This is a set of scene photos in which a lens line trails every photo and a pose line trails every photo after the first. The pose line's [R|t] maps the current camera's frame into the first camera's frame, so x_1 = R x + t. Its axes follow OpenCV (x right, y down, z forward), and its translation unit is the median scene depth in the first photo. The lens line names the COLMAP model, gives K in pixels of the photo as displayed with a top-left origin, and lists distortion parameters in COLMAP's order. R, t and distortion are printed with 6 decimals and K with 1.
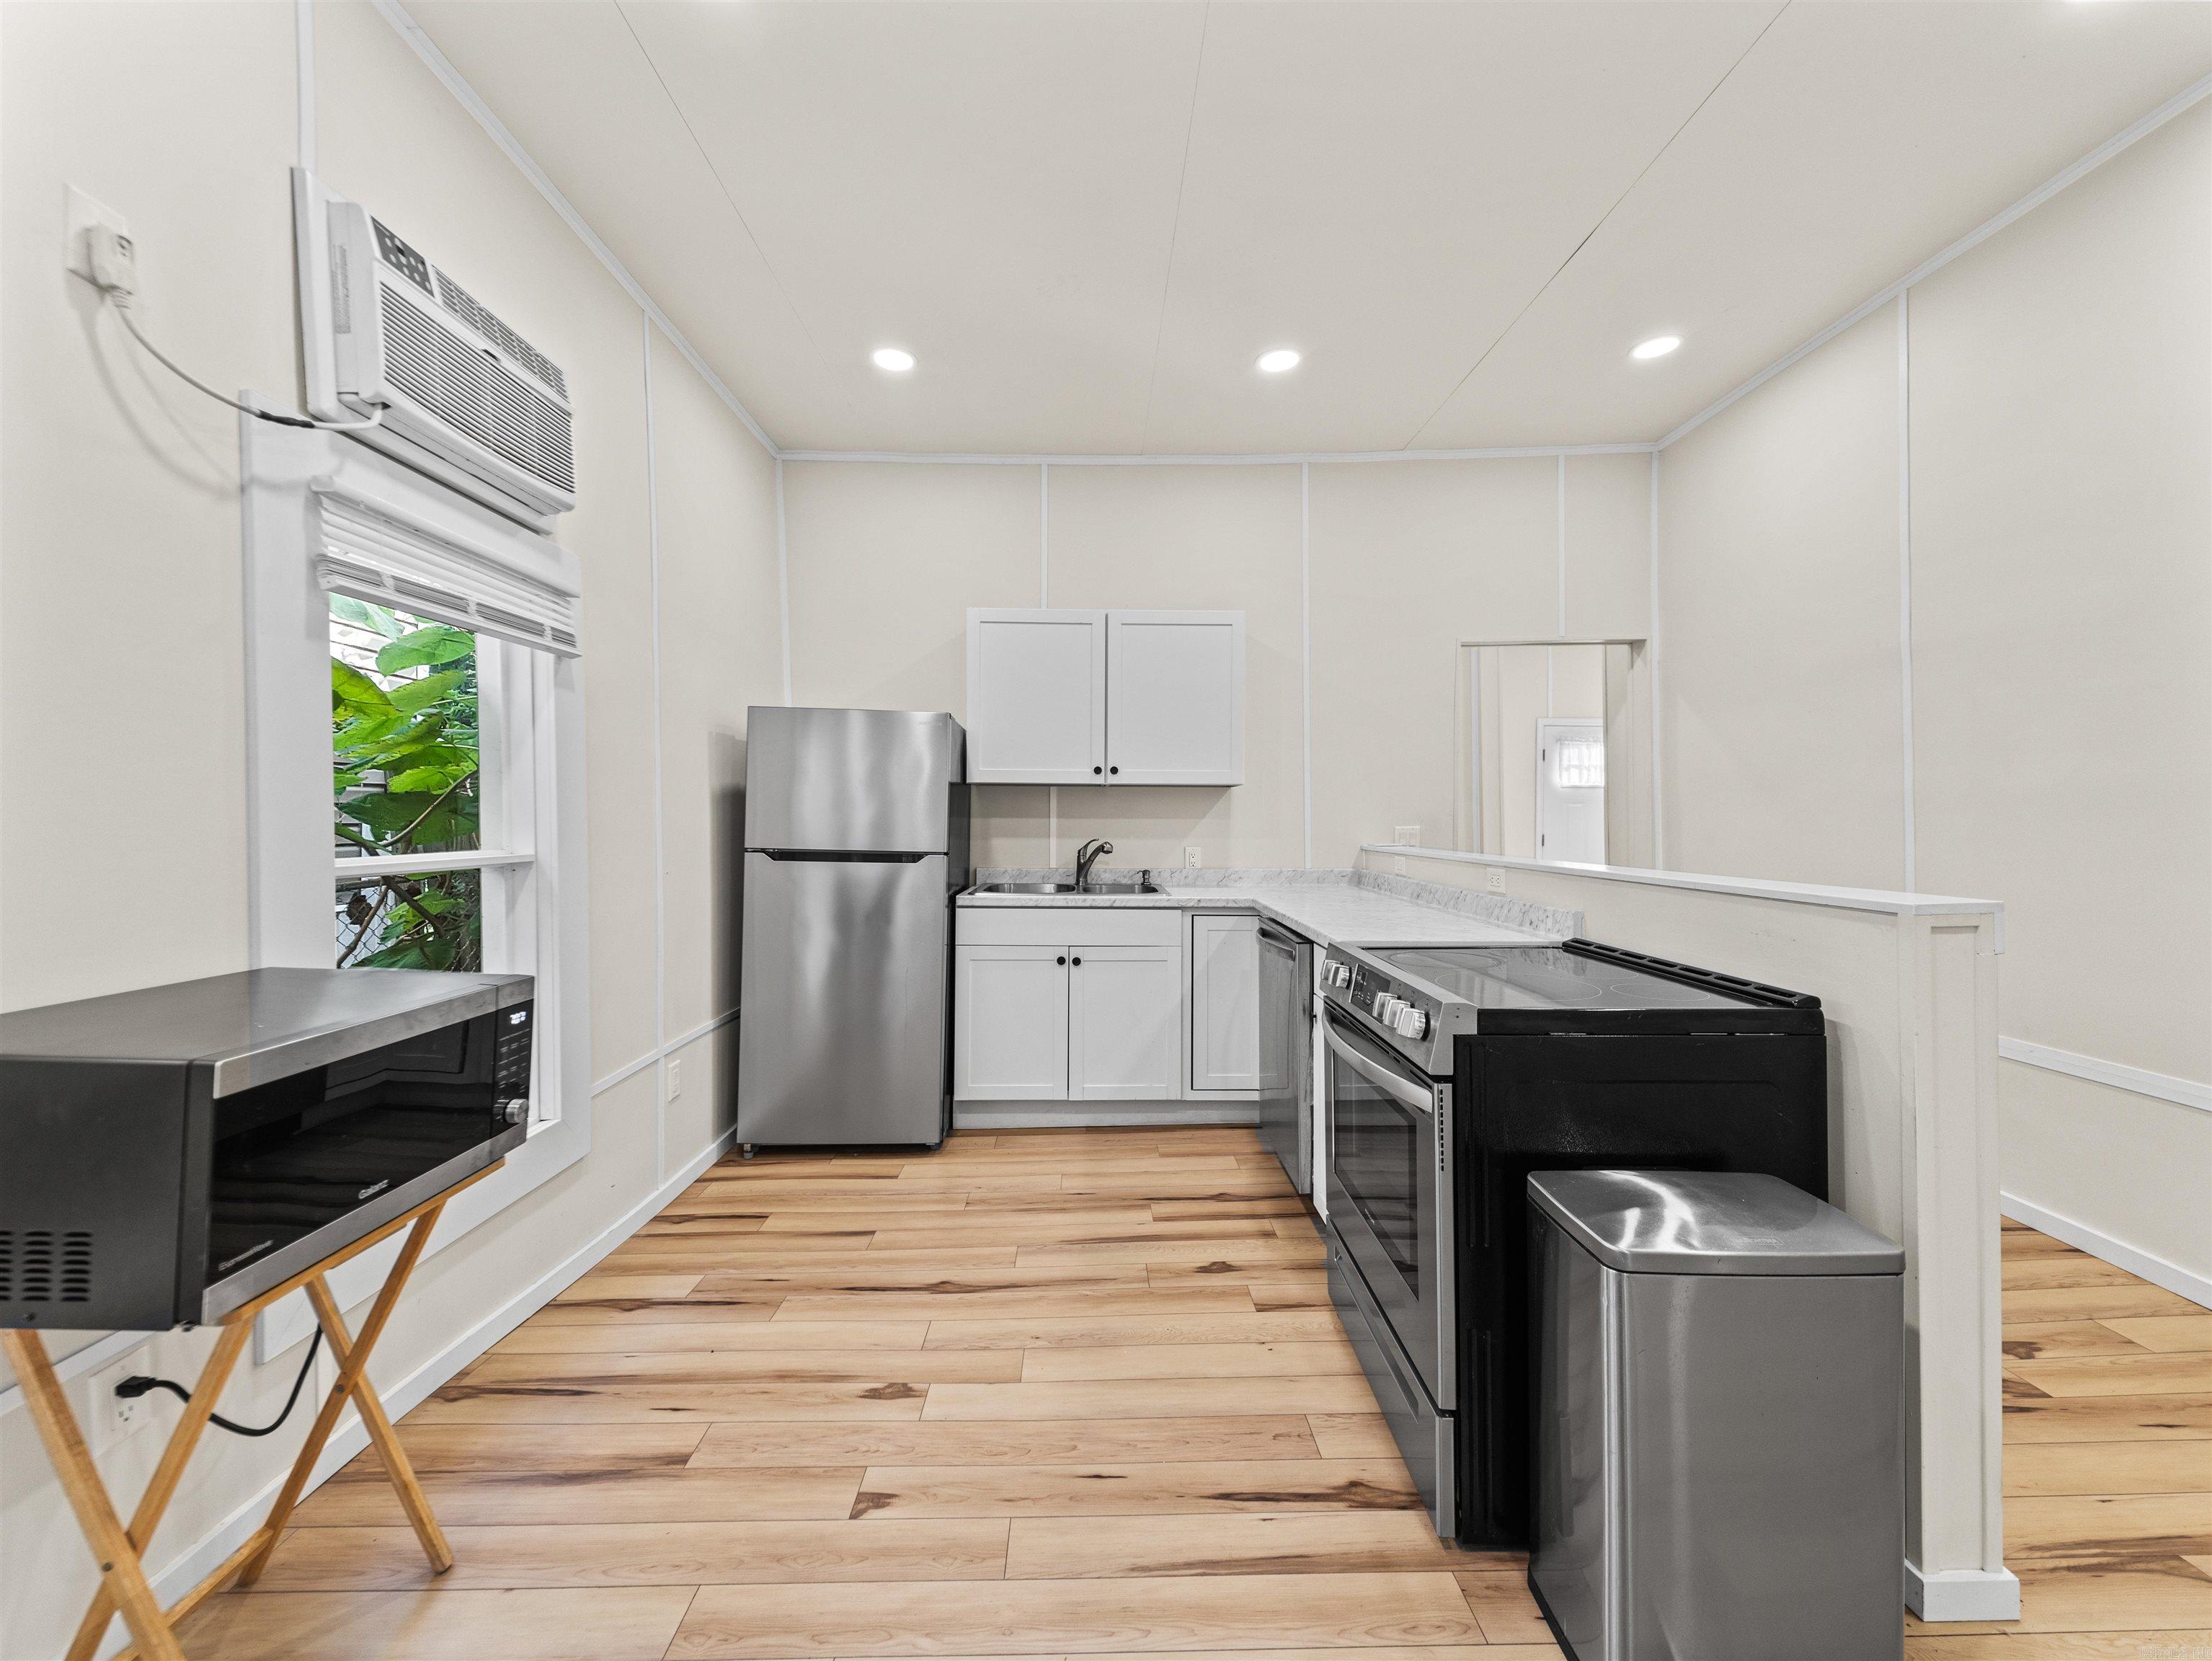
lens RADIAL K [[860.1, 0, 1108.6], [0, 860.1, 823.5], [0, 0, 1]] dist [0.030874, -0.011121]
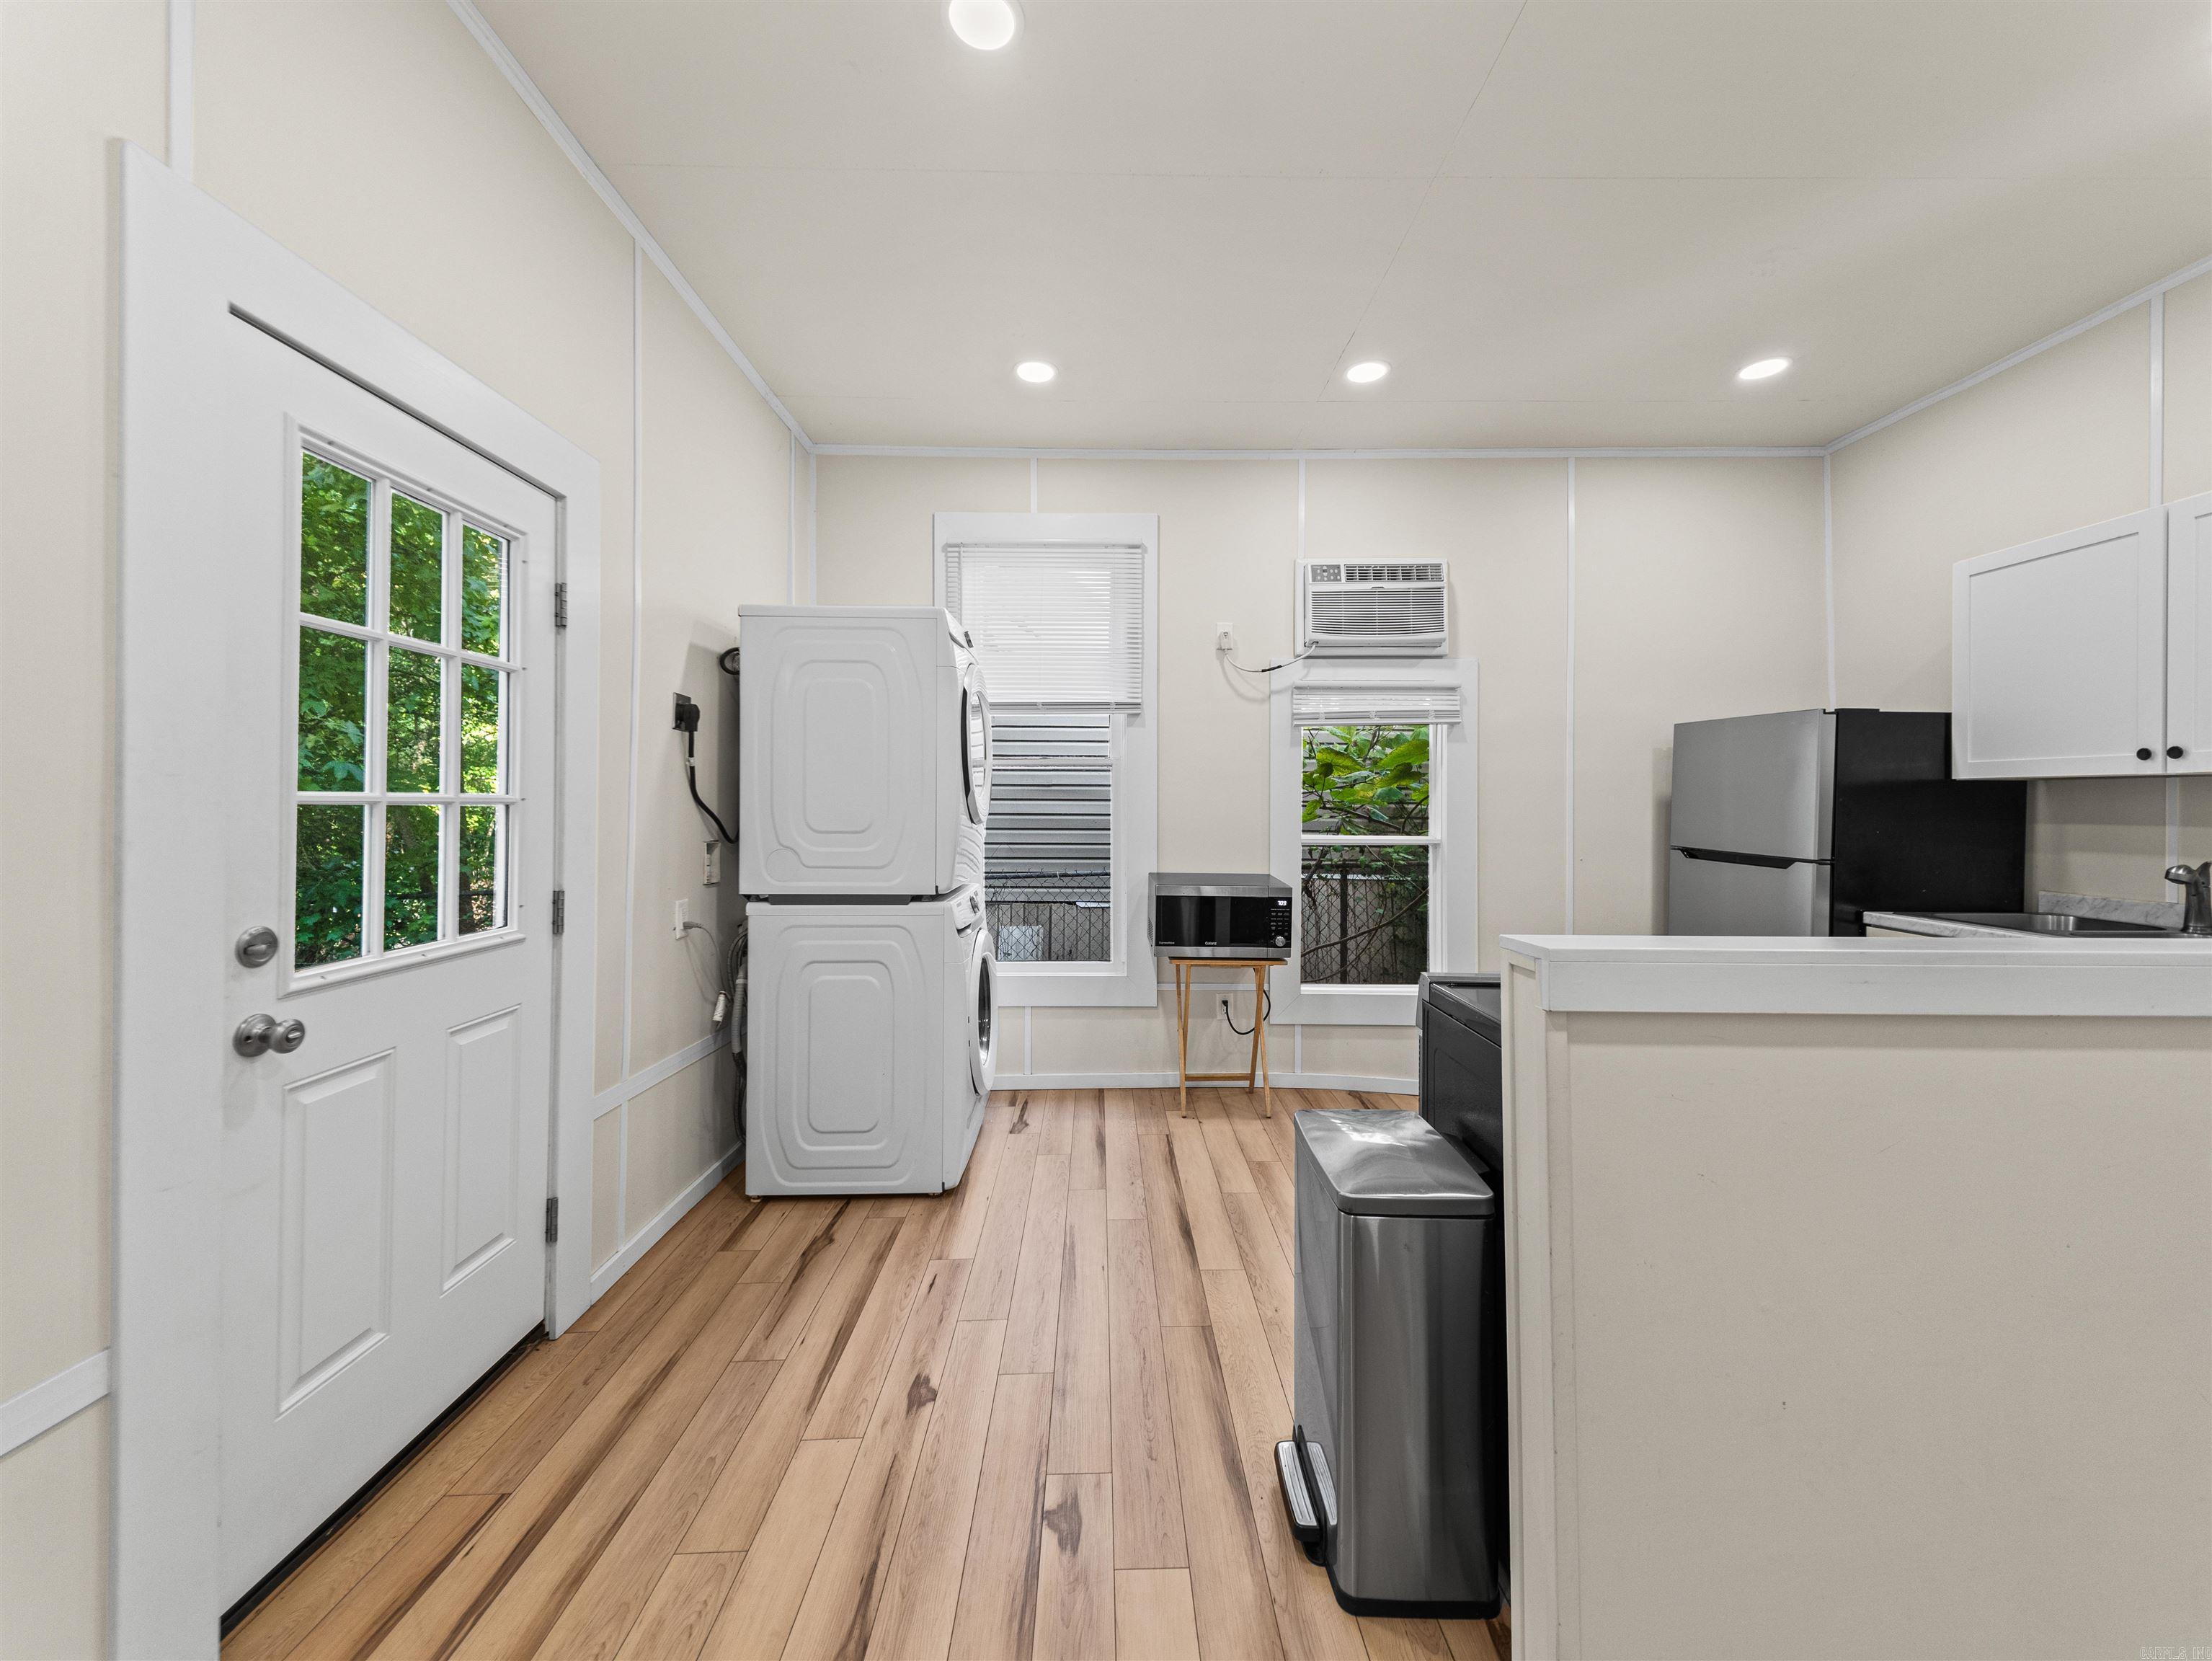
lens RADIAL K [[858.0, 0, 1112.4], [0, 858.0, 805.8], [0, 0, 1]] dist [0.033783, -0.013811]
pose [[-0.010246, -0.003625, -0.999941, 1.274987], [-0.009130, 0.999952, -0.003531, -0.024504], [0.999906, 0.009093, -0.010279, 0.419147]]
